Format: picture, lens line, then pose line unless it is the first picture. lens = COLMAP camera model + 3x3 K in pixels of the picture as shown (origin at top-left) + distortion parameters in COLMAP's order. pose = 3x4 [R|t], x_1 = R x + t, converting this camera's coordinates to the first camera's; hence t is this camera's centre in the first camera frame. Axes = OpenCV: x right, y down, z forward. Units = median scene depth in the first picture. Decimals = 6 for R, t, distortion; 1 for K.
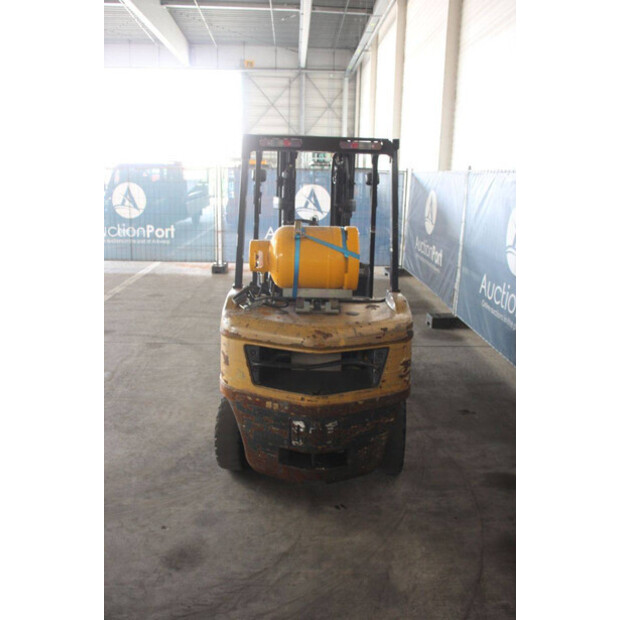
lens RADIAL K [[540.0, 0, 311.8], [0, 540.0, 308.5], [0, 0, 1]] dist [-0.106788, -0.004106]
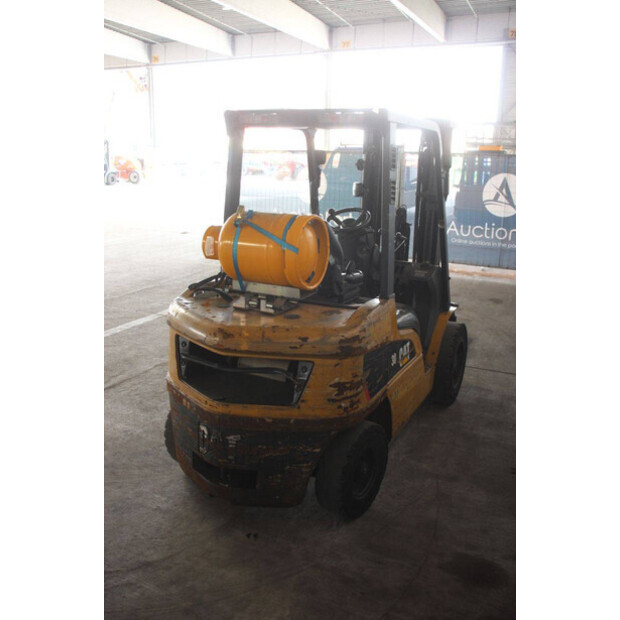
lens RADIAL K [[582.8, 0, 311.1], [0, 582.8, 311.3], [0, 0, 1]] dist [-0.064328, 0.000000]
pose [[0.883468, 0.116710, -0.453722, 0.539816], [-0.114667, 0.992884, 0.032124, -0.033282], [0.454243, 0.023646, 0.890564, 0.202201]]
